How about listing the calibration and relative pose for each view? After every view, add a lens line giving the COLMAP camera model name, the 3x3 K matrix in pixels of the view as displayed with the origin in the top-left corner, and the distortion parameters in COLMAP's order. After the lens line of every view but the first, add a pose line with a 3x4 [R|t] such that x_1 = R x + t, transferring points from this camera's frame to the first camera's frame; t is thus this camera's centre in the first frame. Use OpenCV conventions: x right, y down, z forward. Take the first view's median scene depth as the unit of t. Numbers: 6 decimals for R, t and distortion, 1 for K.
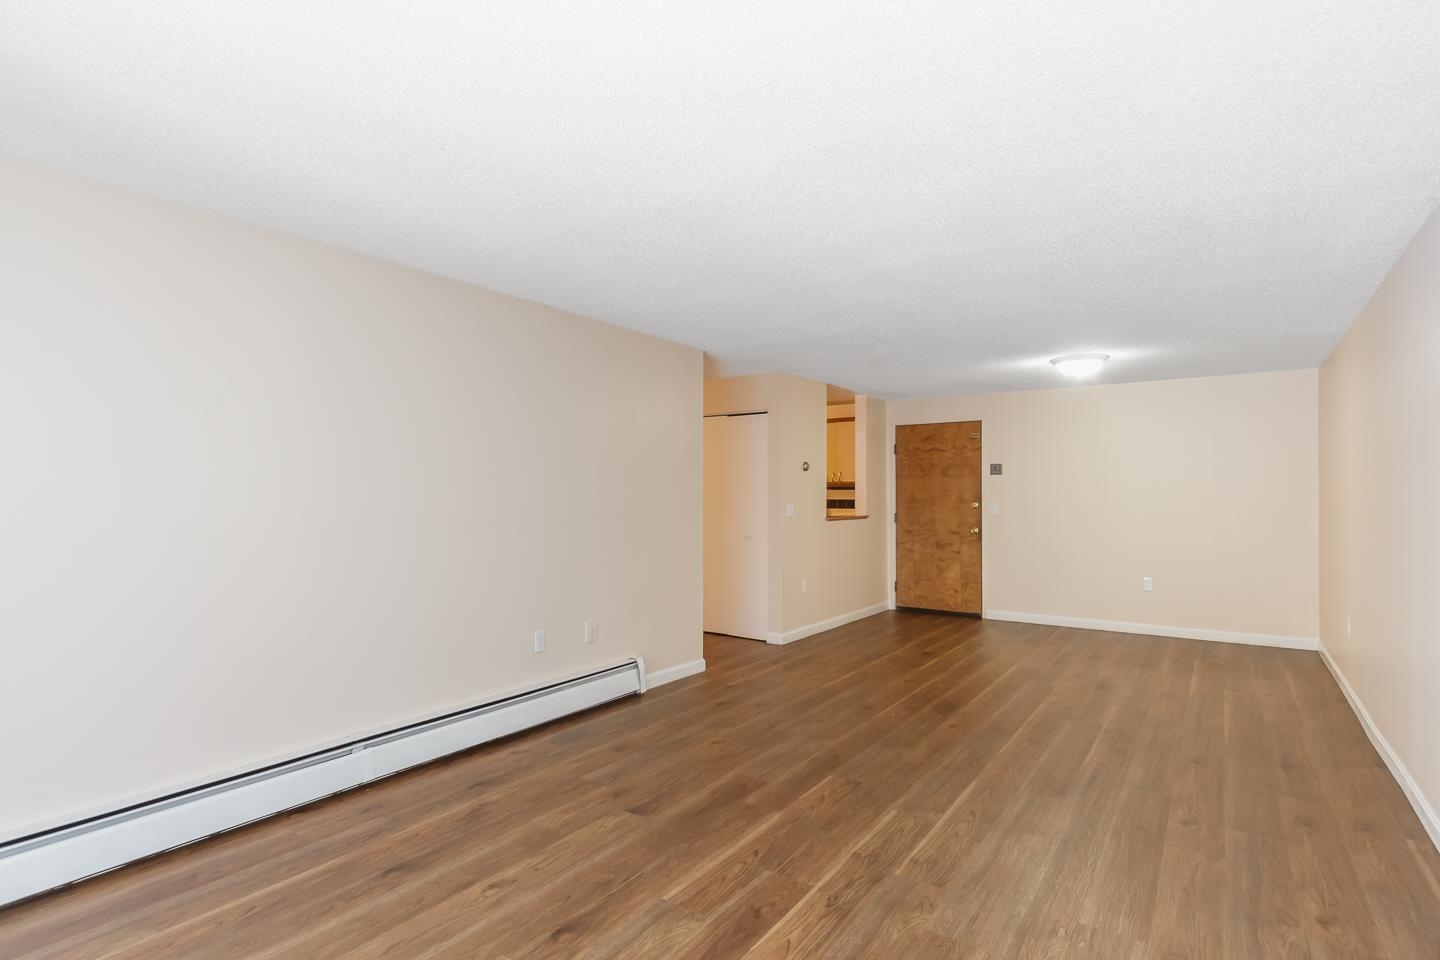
lens RADIAL K [[735.9, 0, 720.0], [0, 735.9, 480.0], [0, 0, 1]] dist [-0.000058, -0.000751]
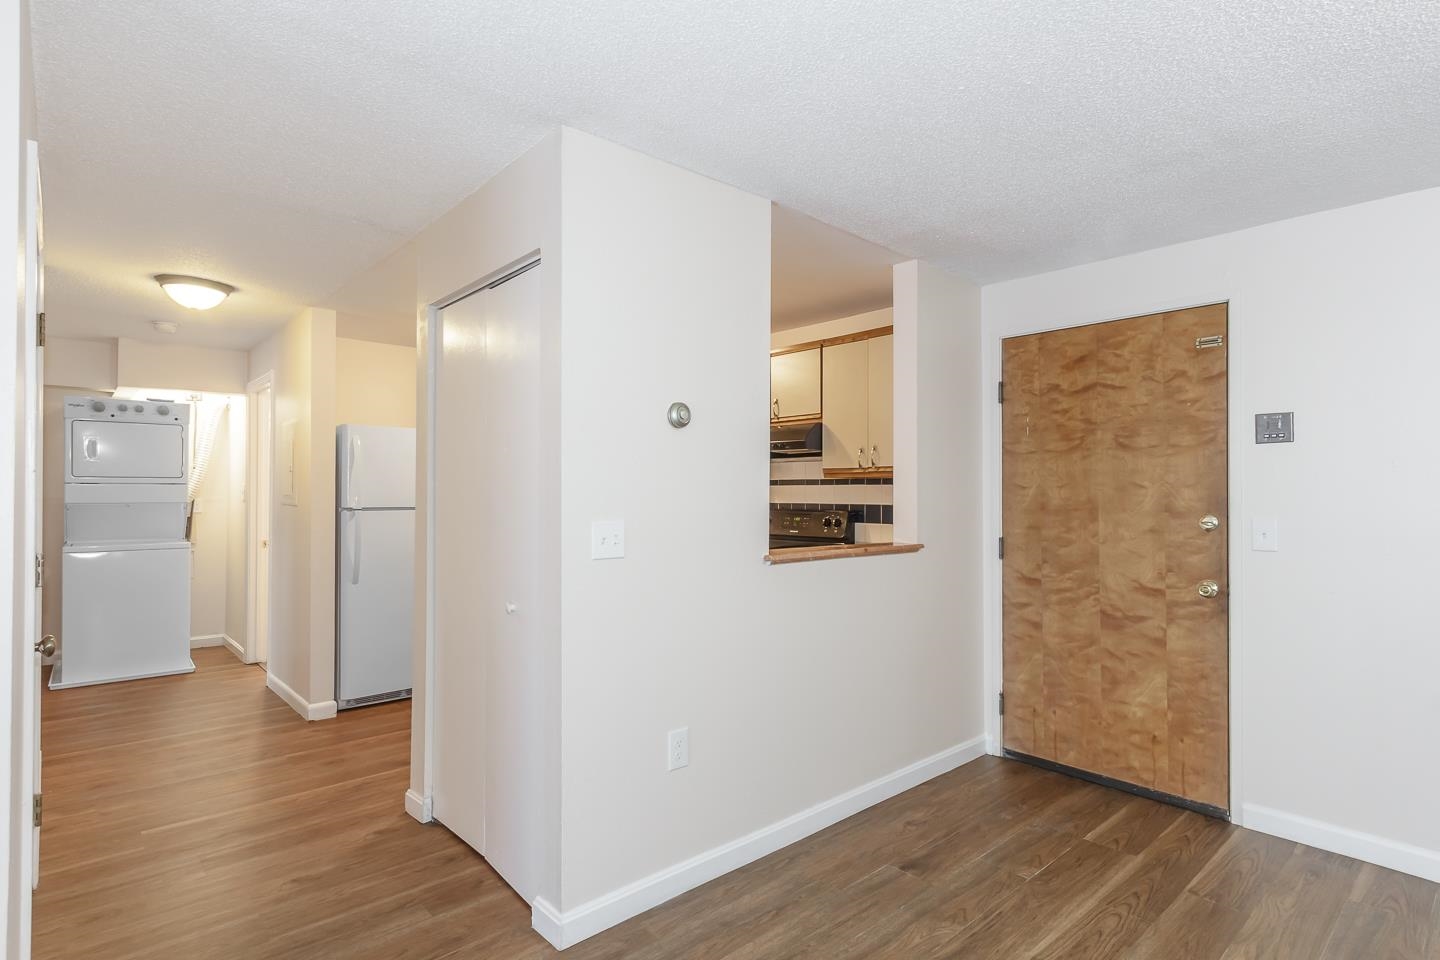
lens RADIAL K [[735.9, 0, 720.0], [0, 735.9, 480.0], [0, 0, 1]] dist [-0.000058, -0.000751]
pose [[0.885487, -0.006427, -0.464620, 0.297708], [0.009046, 0.999953, 0.003408, 0.007845], [0.464576, -0.007221, 0.885504, 0.538198]]
